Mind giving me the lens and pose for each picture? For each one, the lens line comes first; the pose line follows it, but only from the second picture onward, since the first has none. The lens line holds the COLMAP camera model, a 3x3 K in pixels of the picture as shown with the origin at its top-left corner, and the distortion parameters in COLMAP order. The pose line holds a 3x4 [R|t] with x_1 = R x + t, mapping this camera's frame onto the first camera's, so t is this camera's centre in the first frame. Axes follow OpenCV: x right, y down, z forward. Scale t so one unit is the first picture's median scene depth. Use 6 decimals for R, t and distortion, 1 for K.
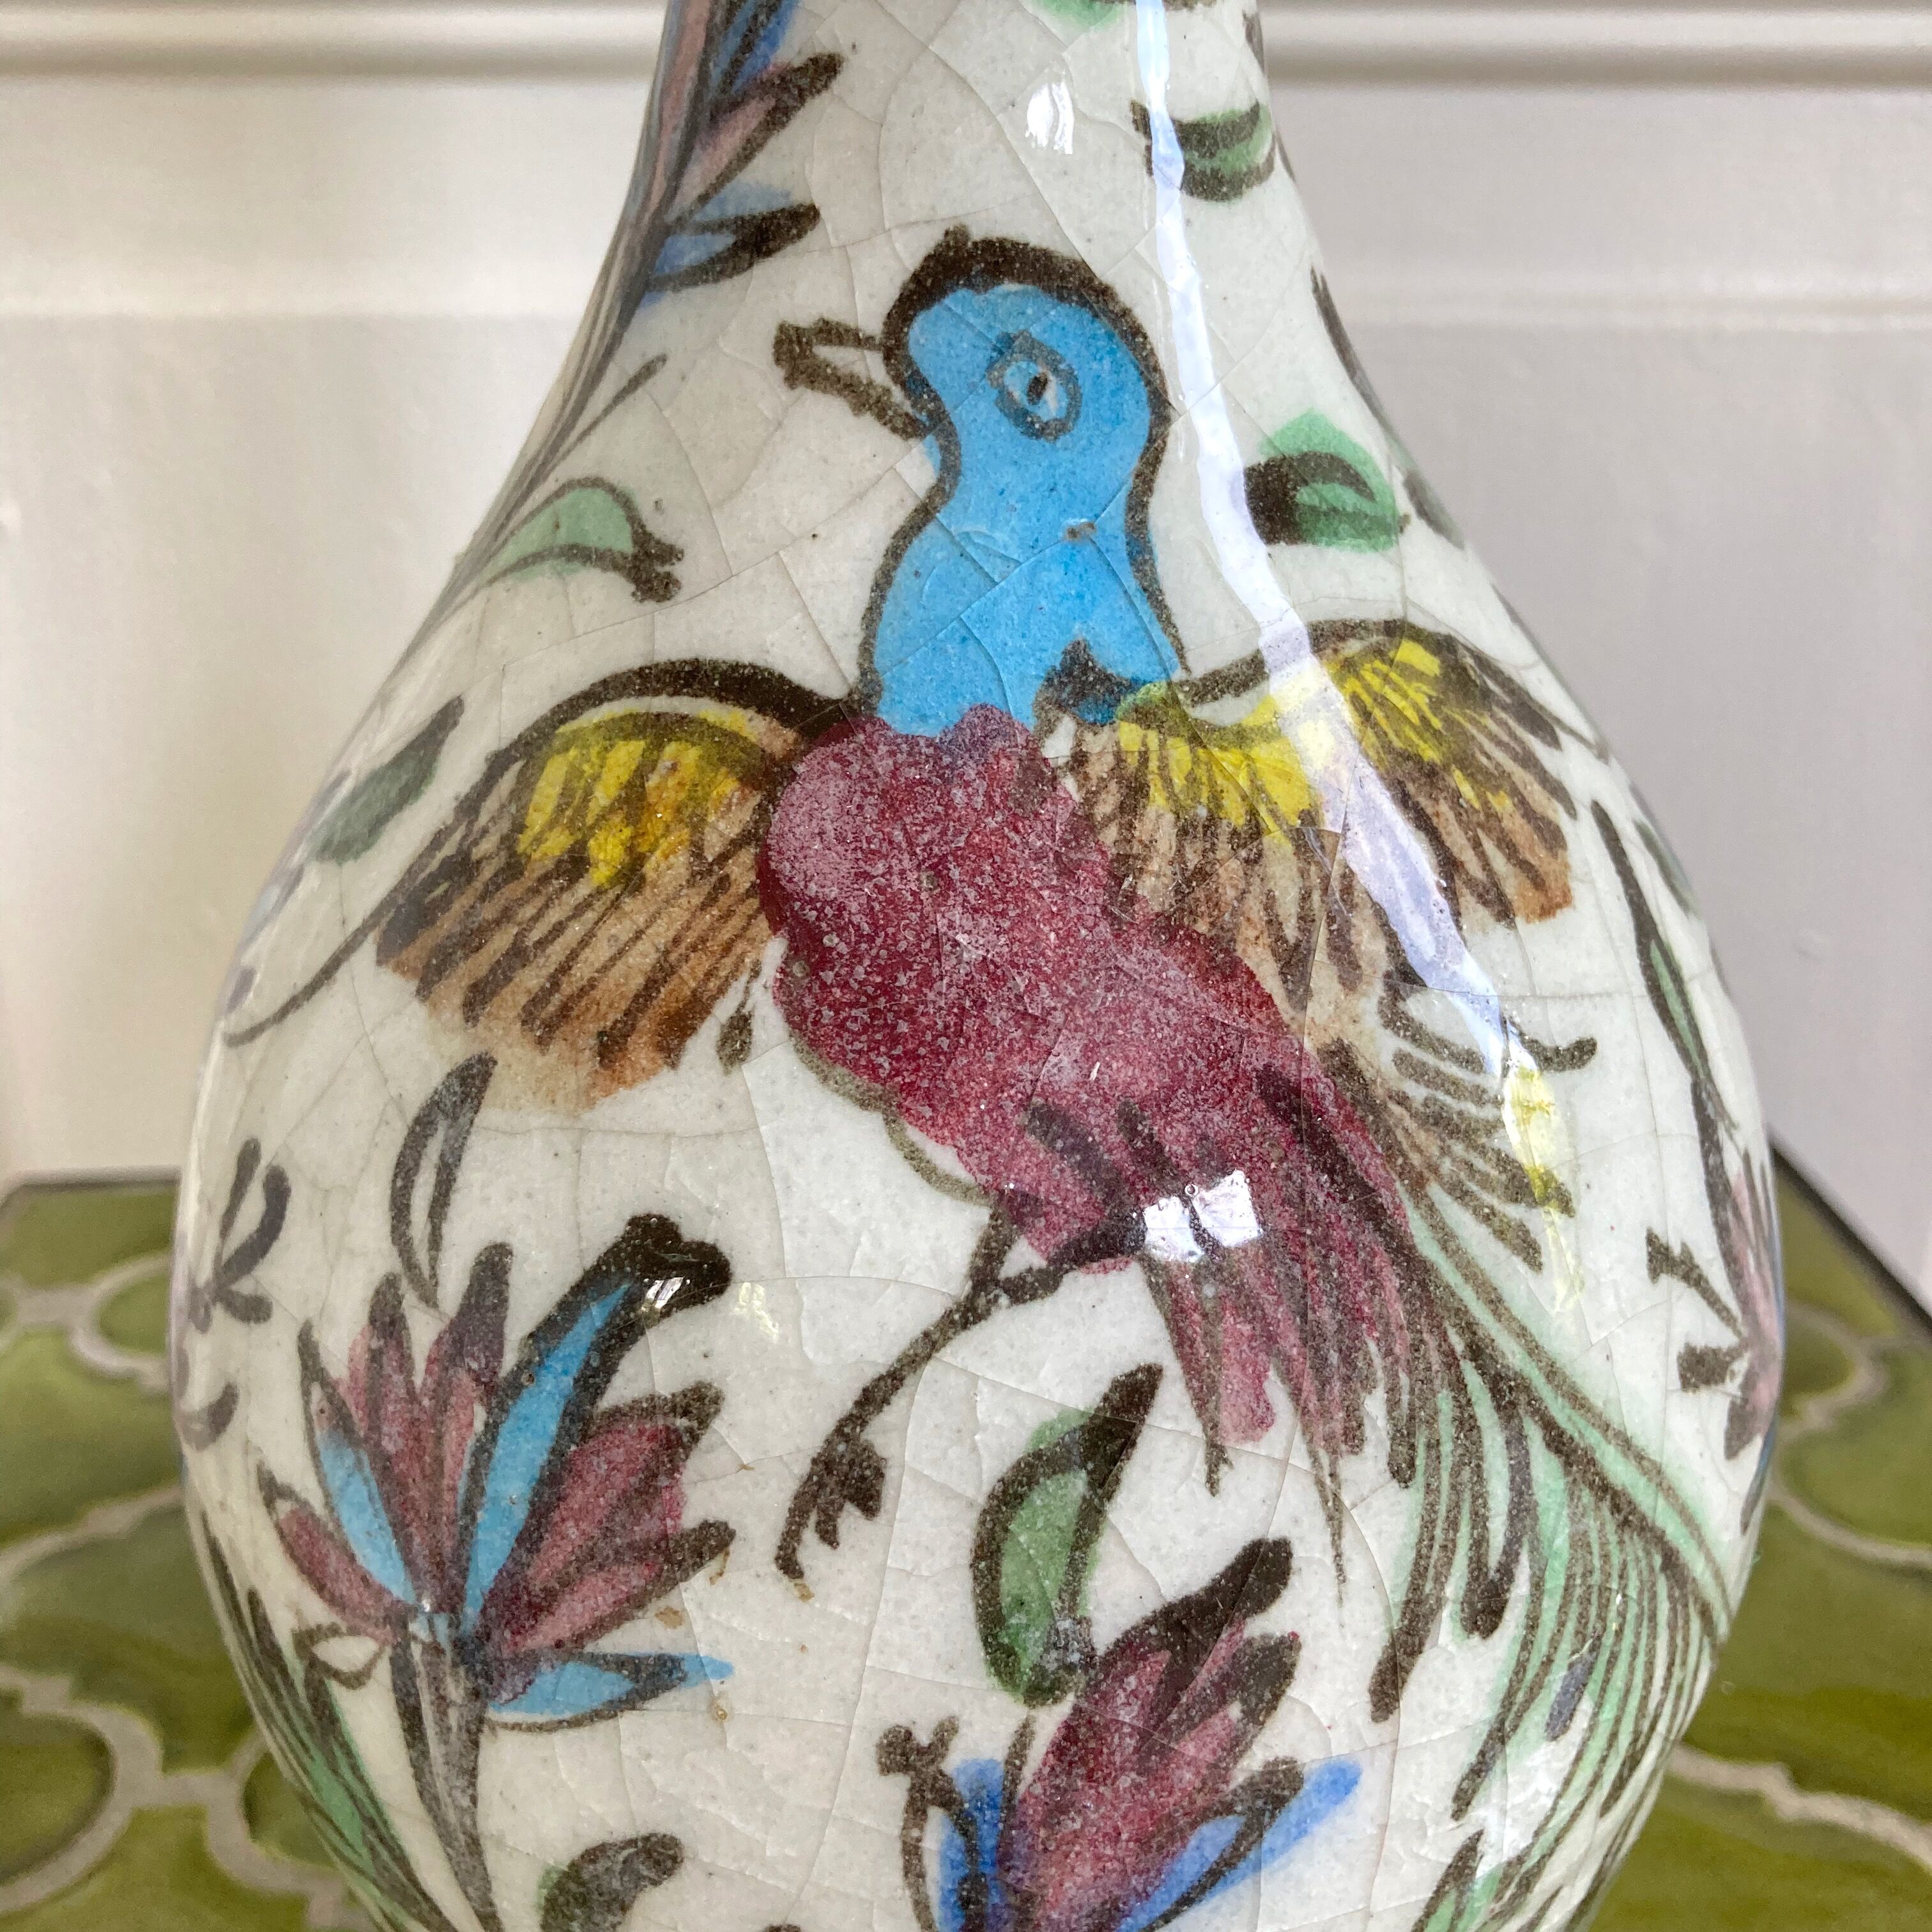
lens RADIAL K [[2176.8, 0, 964.9], [0, 2176.8, 942.2], [0, 0, 1]] dist [0.203349, -0.858704]
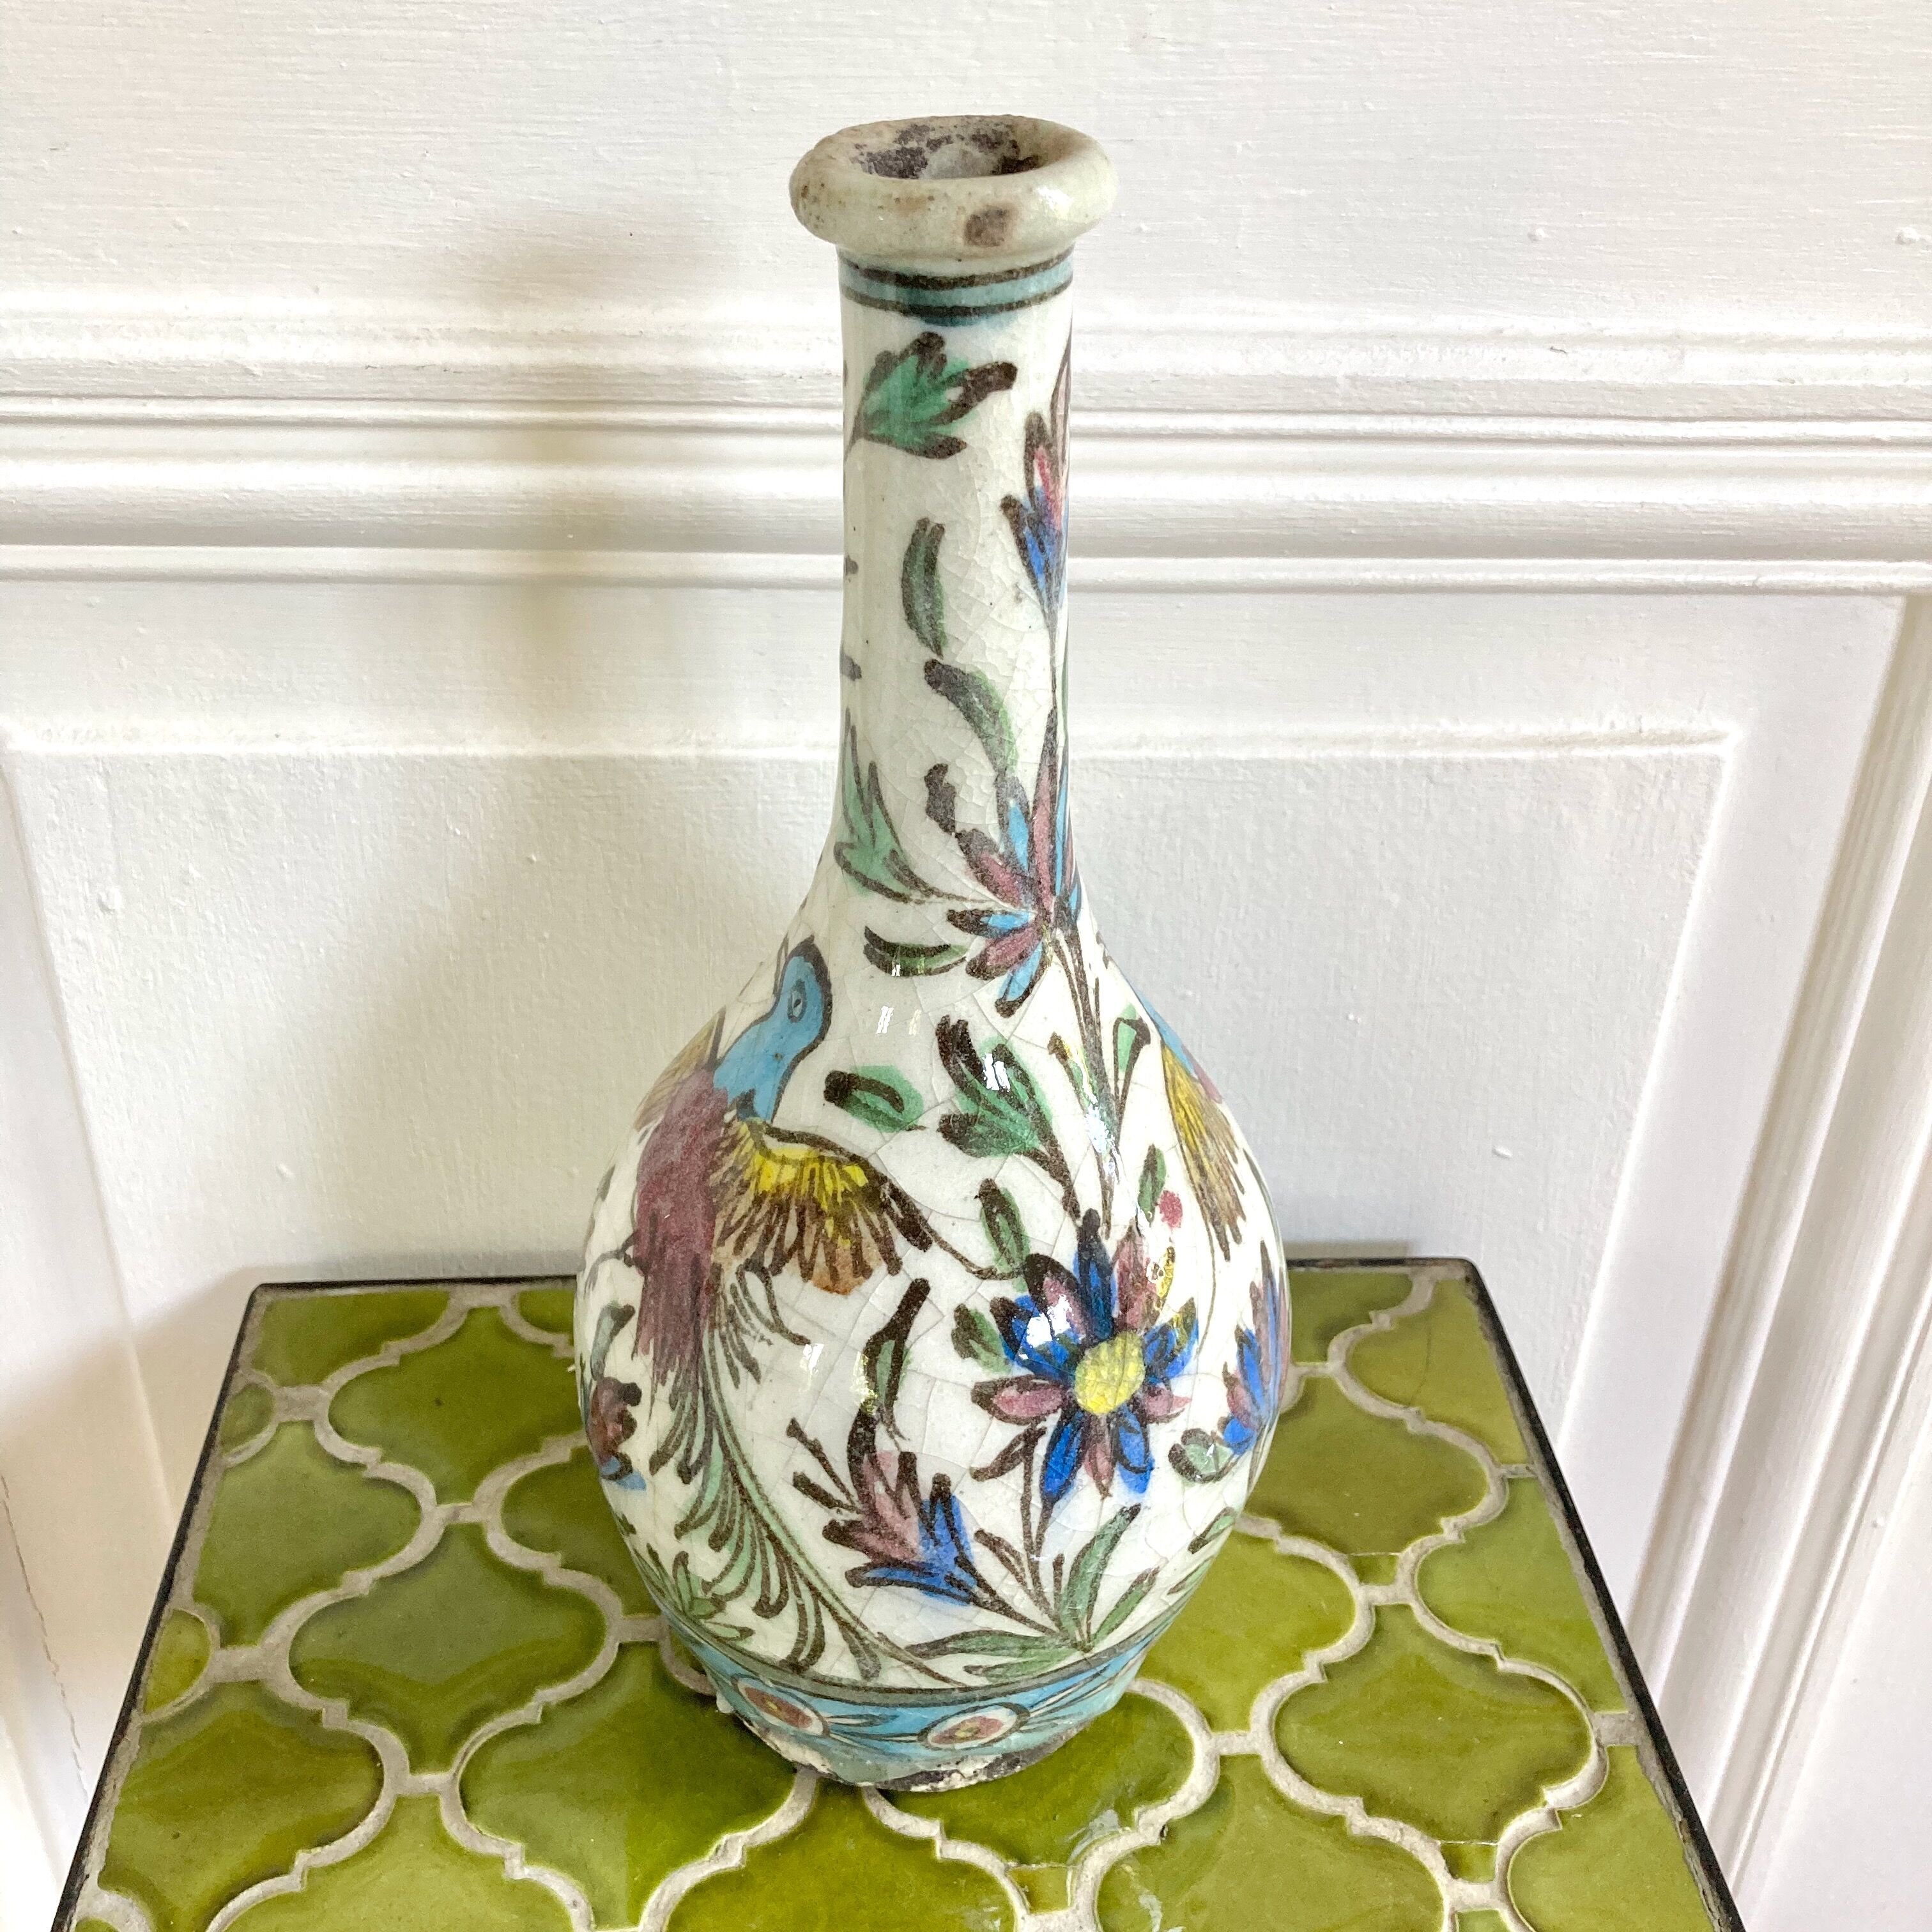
lens RADIAL K [[2134.4, 0, 969.6], [0, 2134.4, 934.7], [0, 0, 1]] dist [0.205235, -0.922180]
pose [[0.402421, 0.498333, -0.767933, 2.096958], [-0.385302, 0.853136, 0.351714, -1.335224], [0.830422, 0.154349, 0.535328, -0.226236]]
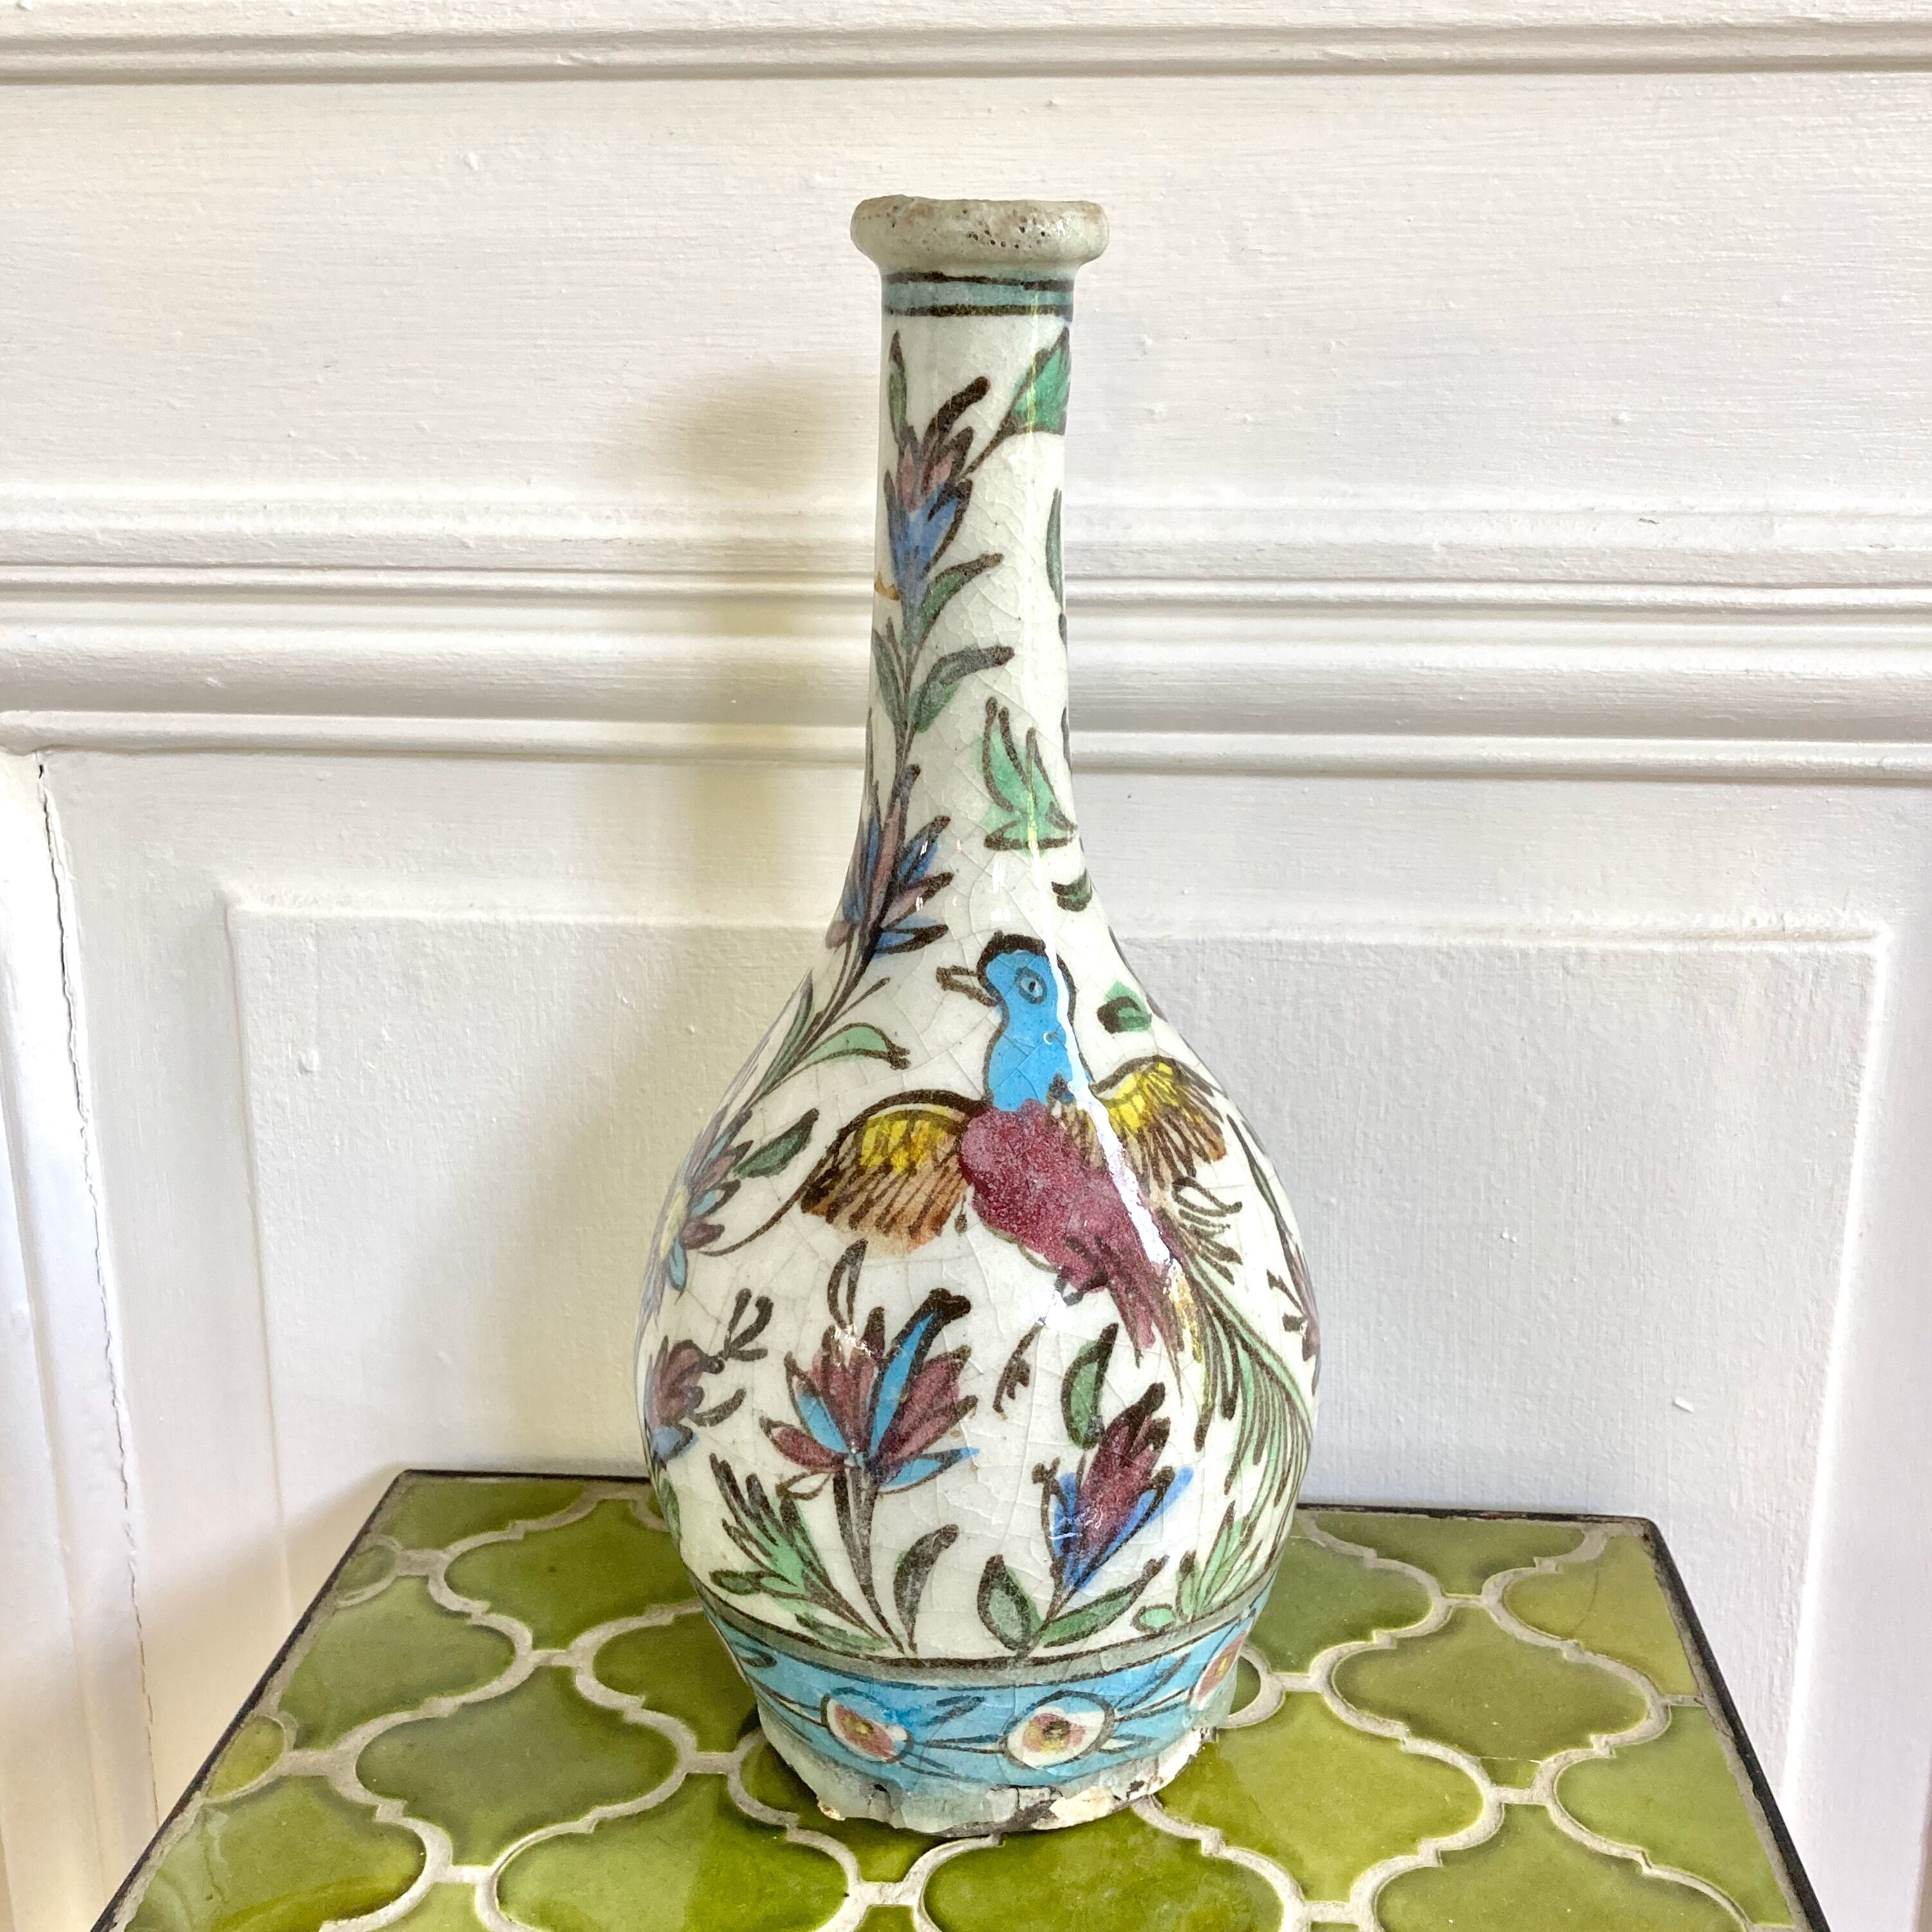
lens RADIAL K [[2134.4, 0, 969.6], [0, 2134.4, 934.7], [0, 0, 1]] dist [0.205235, -0.922180]
pose [[0.973951, -0.058115, 0.219185, -0.659700], [0.088874, 0.987097, -0.133195, 0.043872], [-0.208616, 0.149206, 0.966549, -1.694598]]
